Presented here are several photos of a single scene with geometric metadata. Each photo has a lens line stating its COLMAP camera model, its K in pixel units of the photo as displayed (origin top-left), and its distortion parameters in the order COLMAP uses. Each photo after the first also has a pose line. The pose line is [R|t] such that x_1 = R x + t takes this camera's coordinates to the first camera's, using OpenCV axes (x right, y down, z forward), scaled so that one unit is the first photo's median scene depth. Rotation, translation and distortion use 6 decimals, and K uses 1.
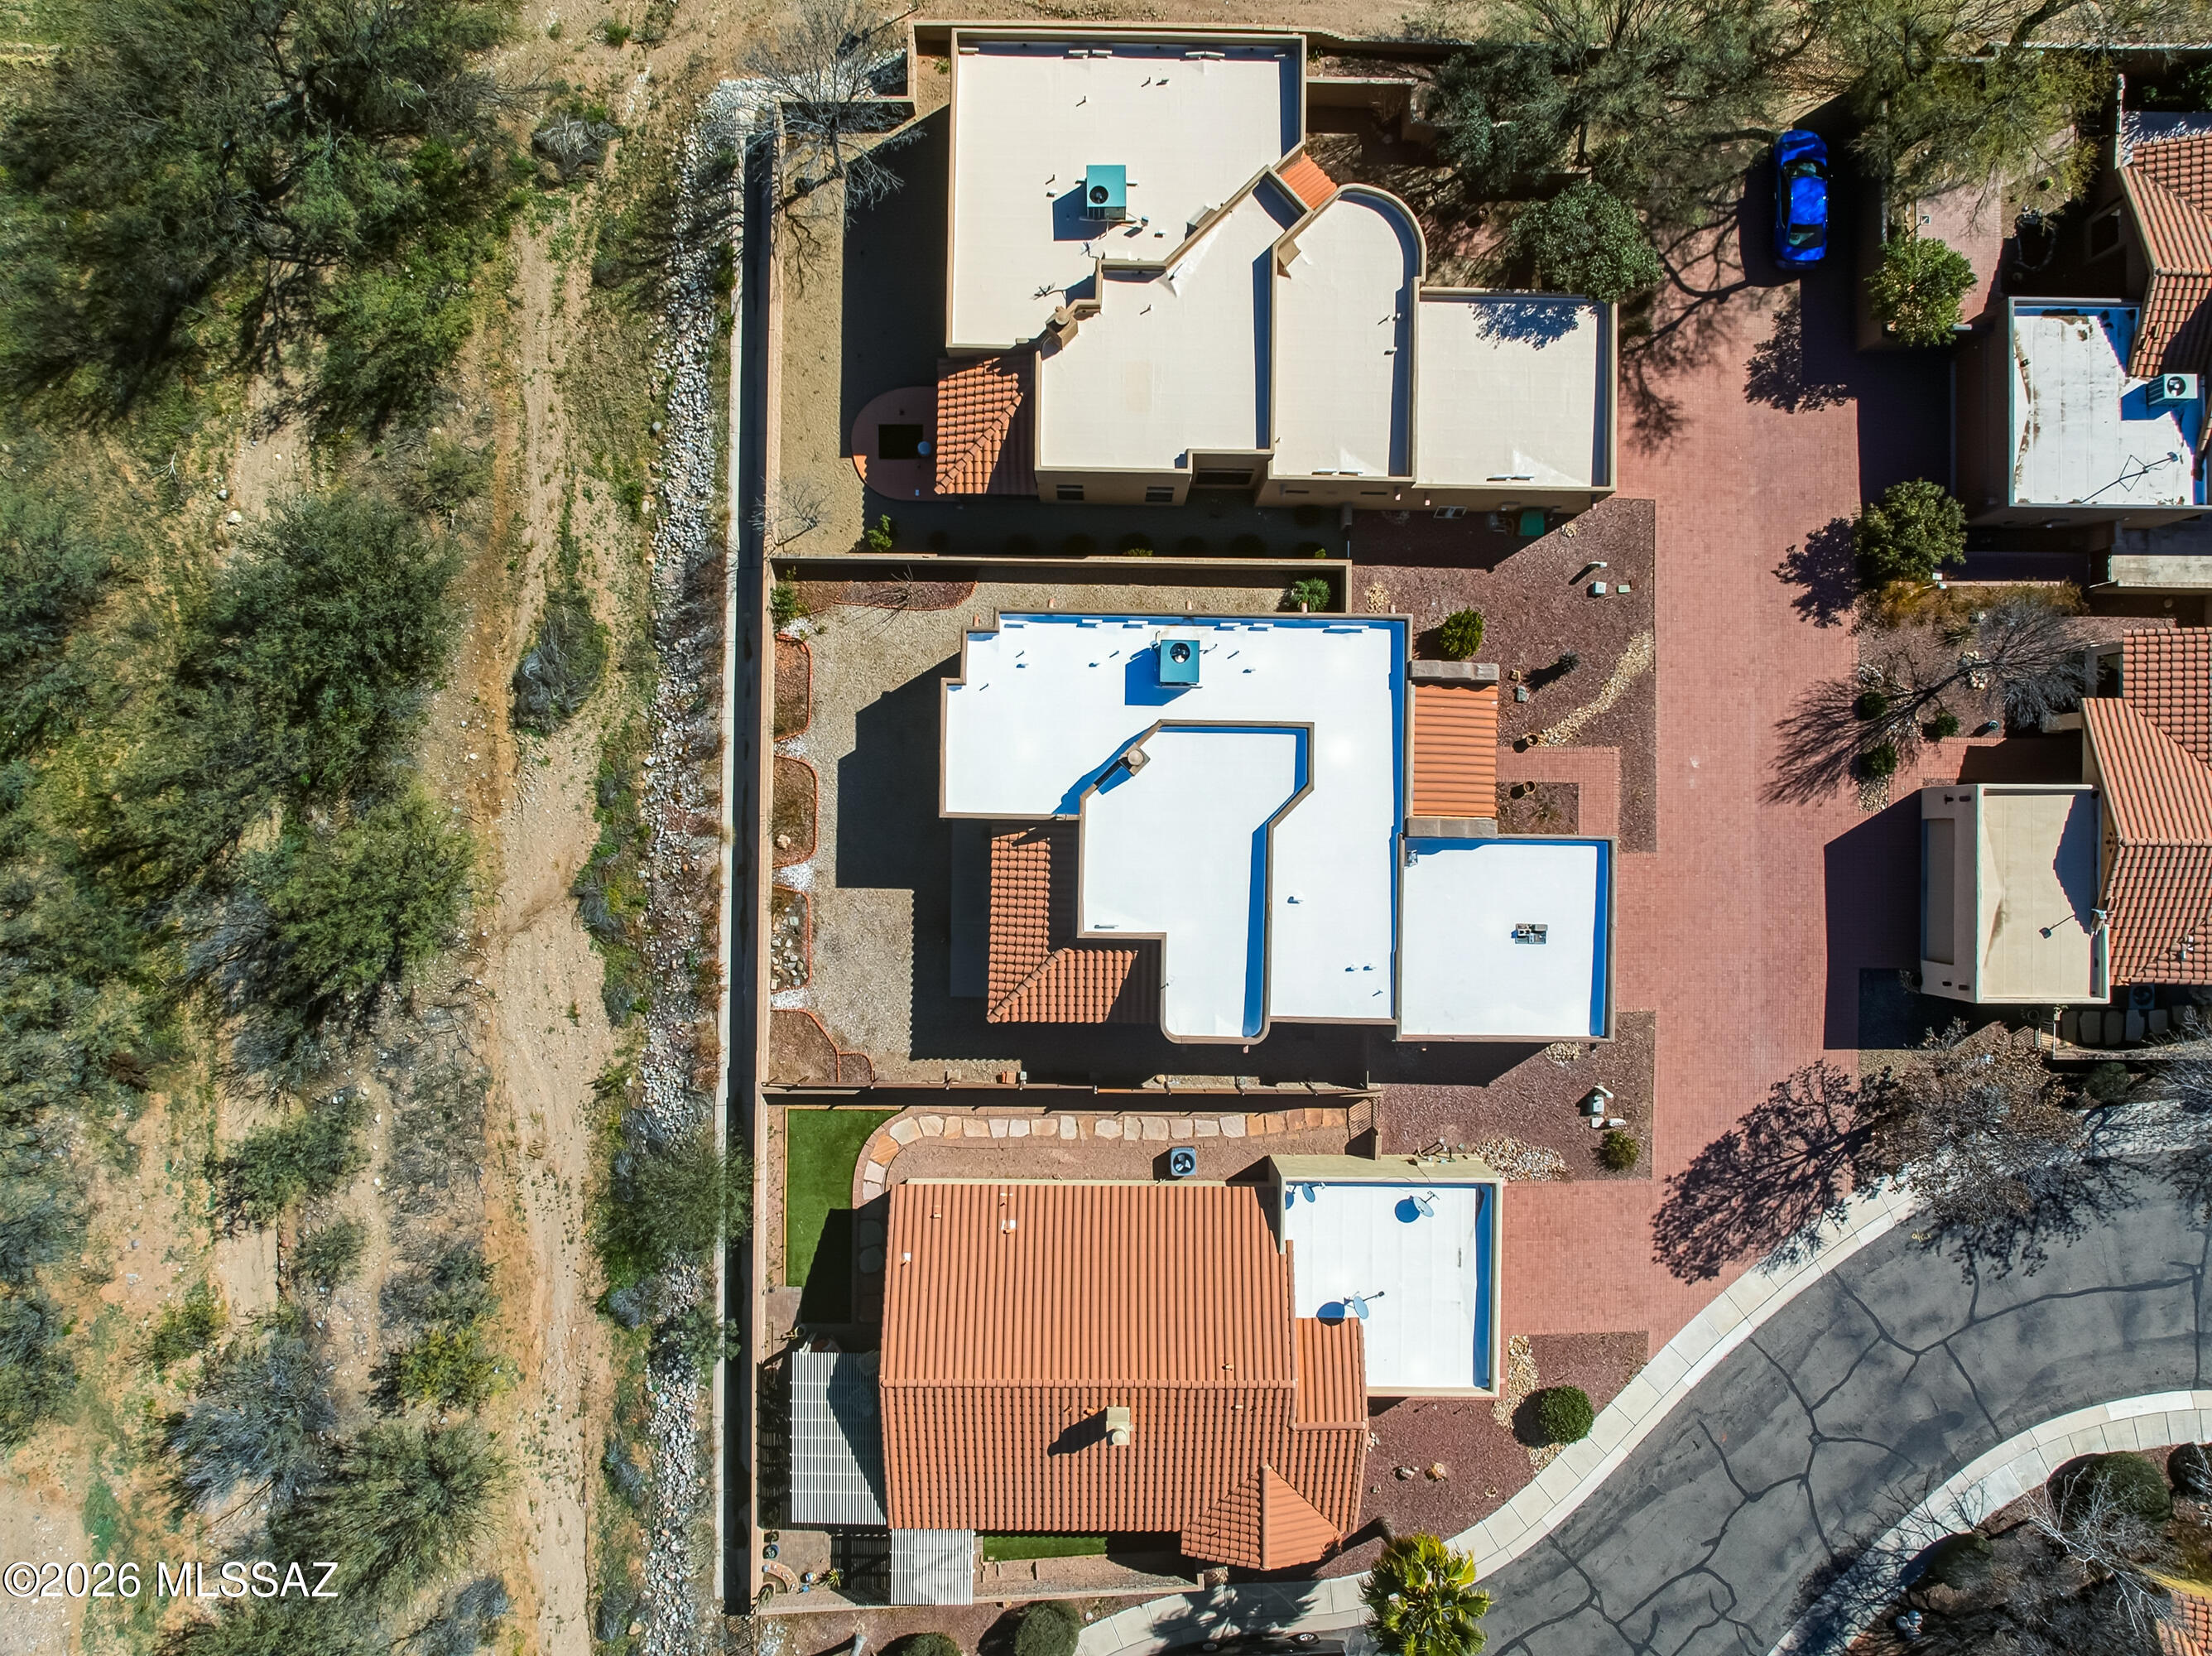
lens RADIAL K [[1556.8, 0, 1107.5], [0, 1556.8, 817.2], [0, 0, 1]] dist [-0.052082, 0.031530]
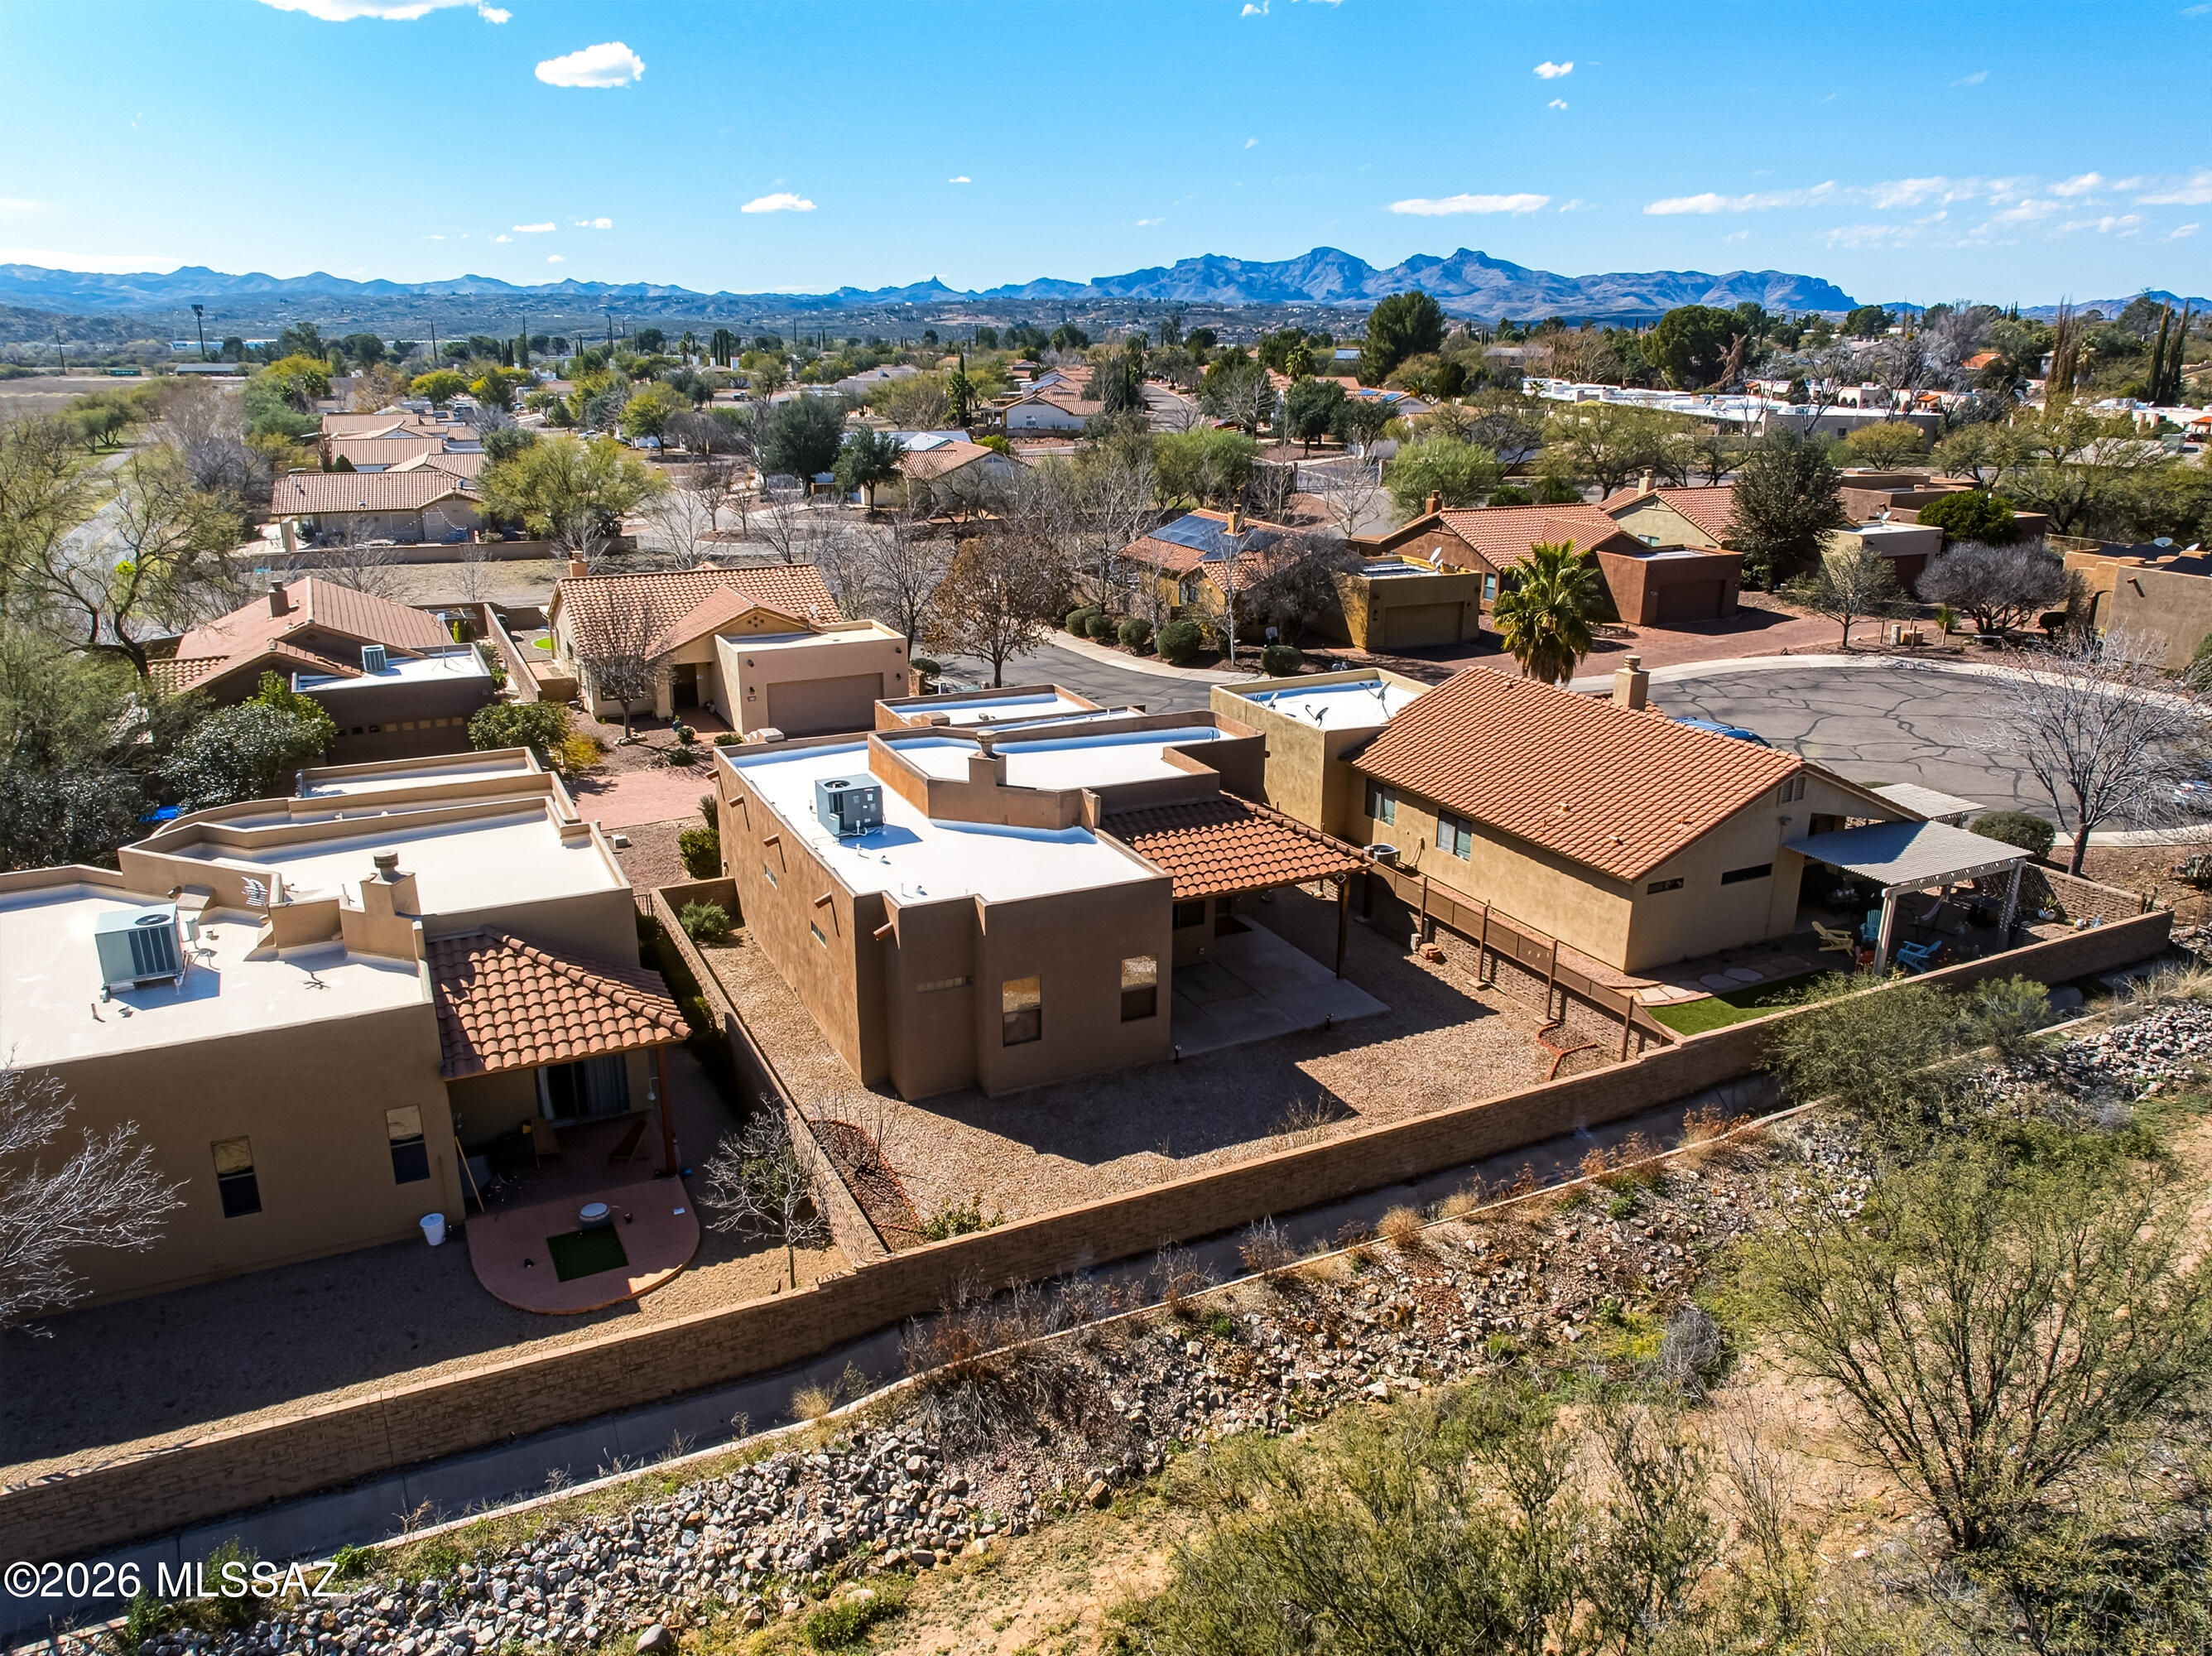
lens RADIAL K [[1550.4, 0, 1109.3], [0, 1550.4, 824.4], [0, 0, 1]] dist [-0.037184, -0.000617]
pose [[-0.455232, -0.278288, 0.845766, -0.614350], [0.890255, -0.126787, 0.437460, -0.294339], [-0.014508, 0.952093, 0.305464, 0.700543]]
